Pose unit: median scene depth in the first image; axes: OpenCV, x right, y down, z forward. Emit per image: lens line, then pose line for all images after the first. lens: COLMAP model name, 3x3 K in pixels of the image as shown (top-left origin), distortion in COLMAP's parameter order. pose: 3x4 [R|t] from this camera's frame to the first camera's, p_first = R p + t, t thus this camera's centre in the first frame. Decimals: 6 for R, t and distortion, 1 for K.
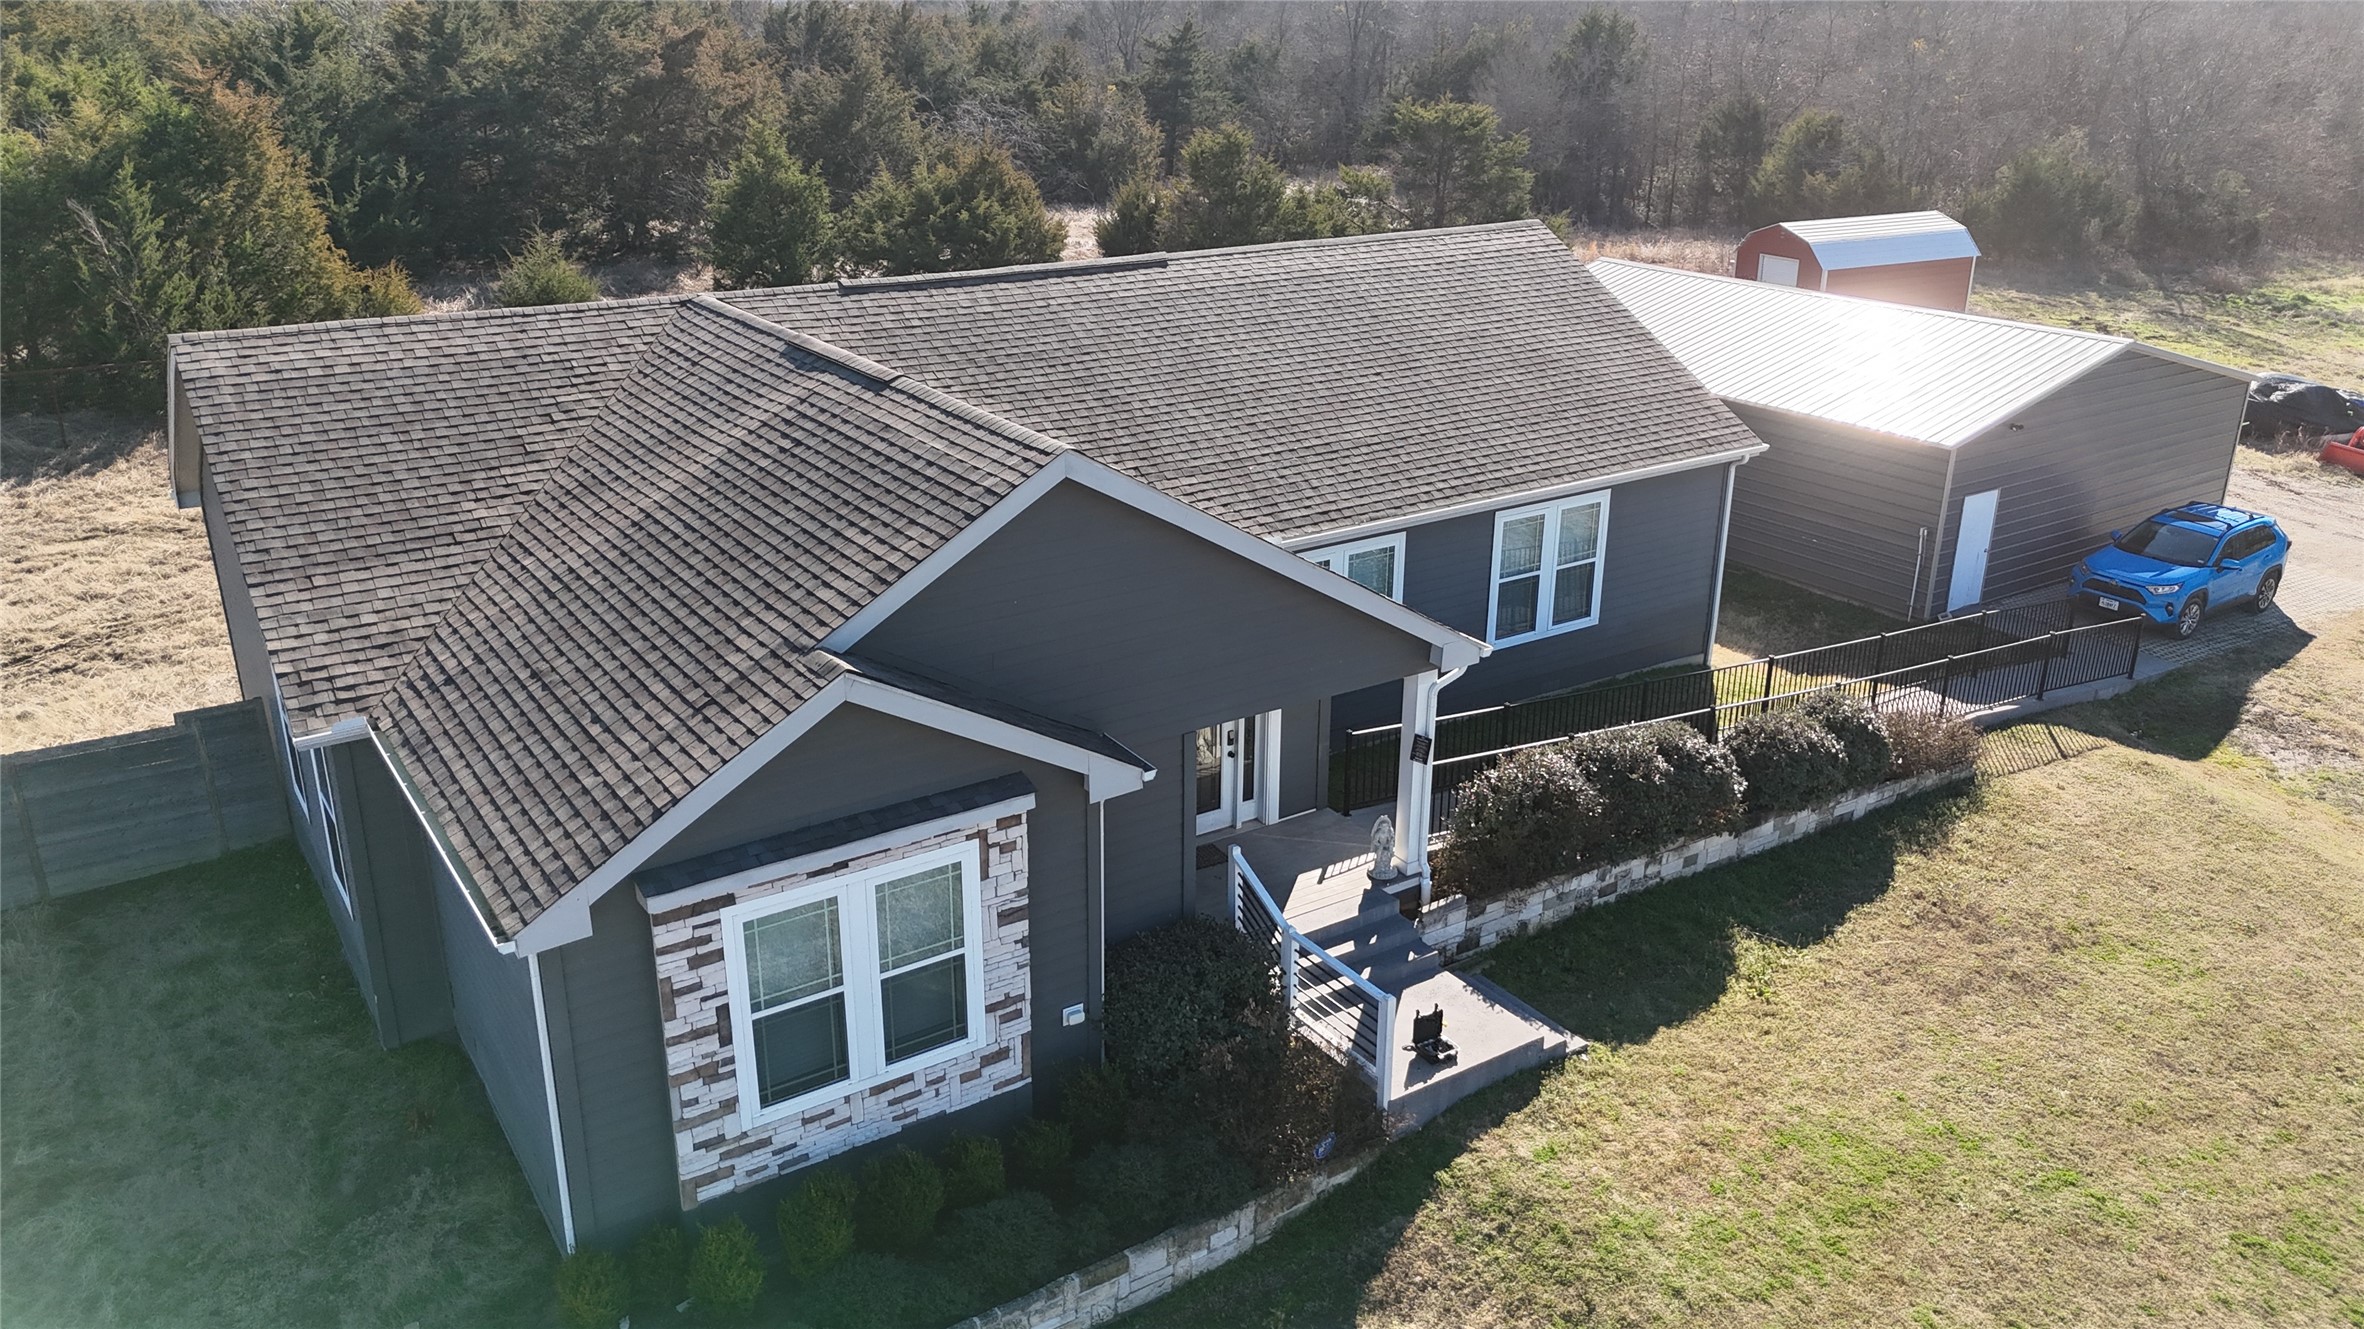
lens RADIAL K [[1820.9, 0, 1182.5], [0, 1820.9, 656.2], [0, 0, 1]] dist [0.016964, -0.003219]
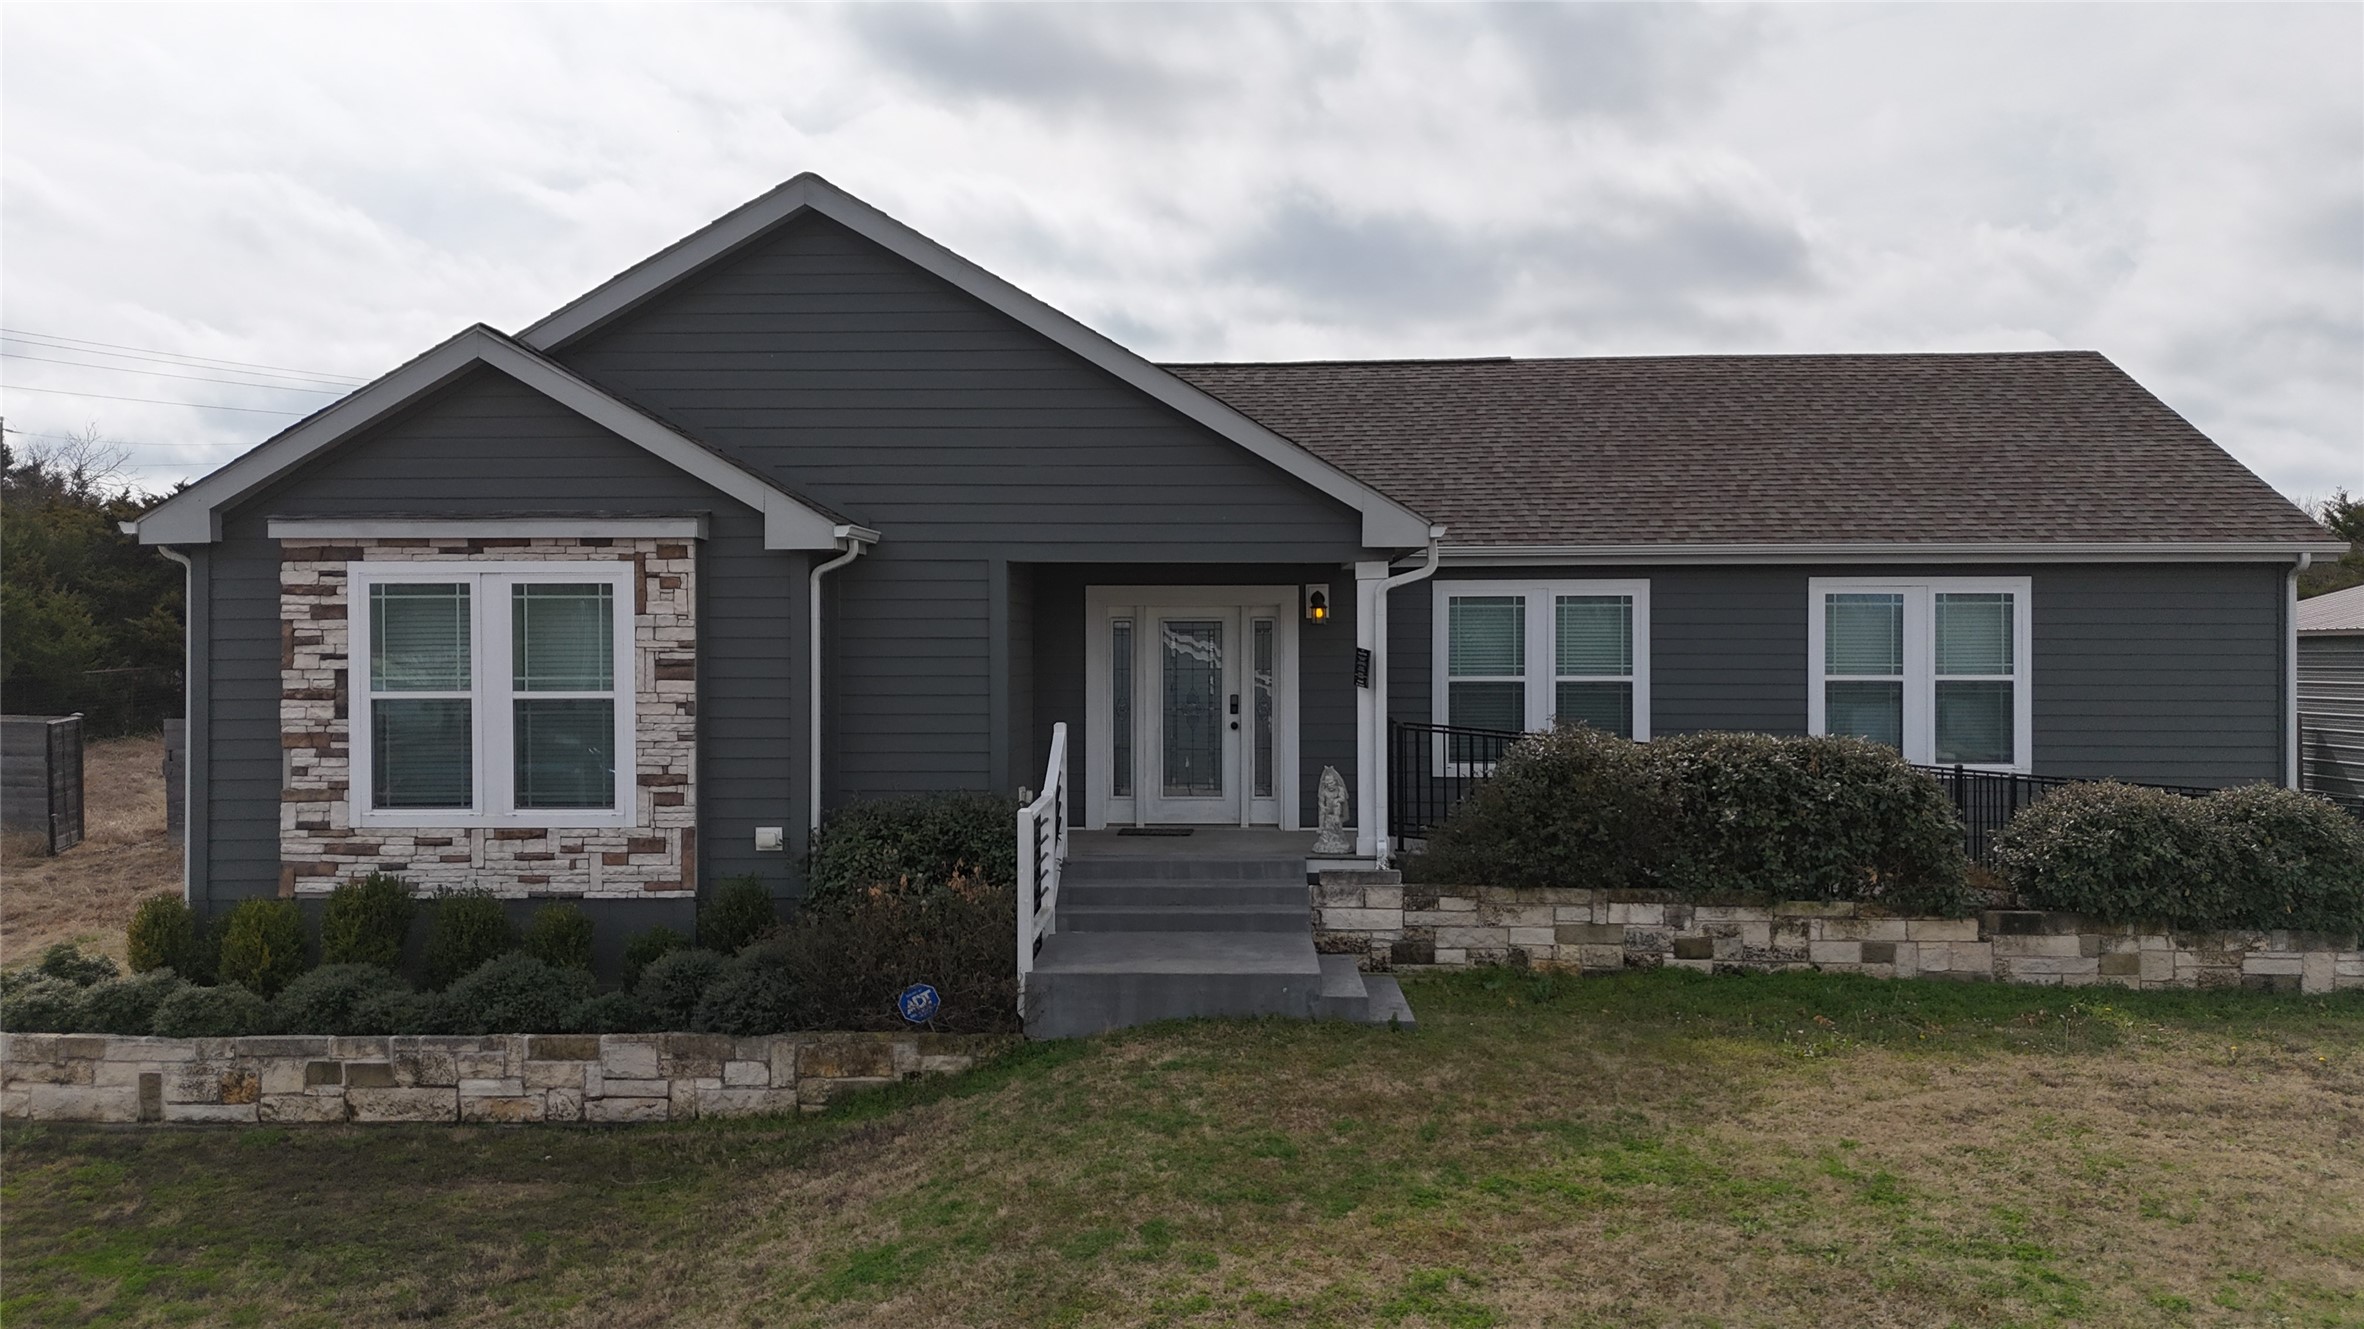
lens RADIAL K [[1820.9, 0, 1175.4], [0, 1820.9, 669.5], [0, 0, 1]] dist [0.016964, -0.003219]
pose [[0.799764, -0.006889, -0.600276, 0.648646], [-0.208624, 0.934420, -0.288679, 0.355734], [0.562898, 0.356107, 0.745878, 0.486622]]
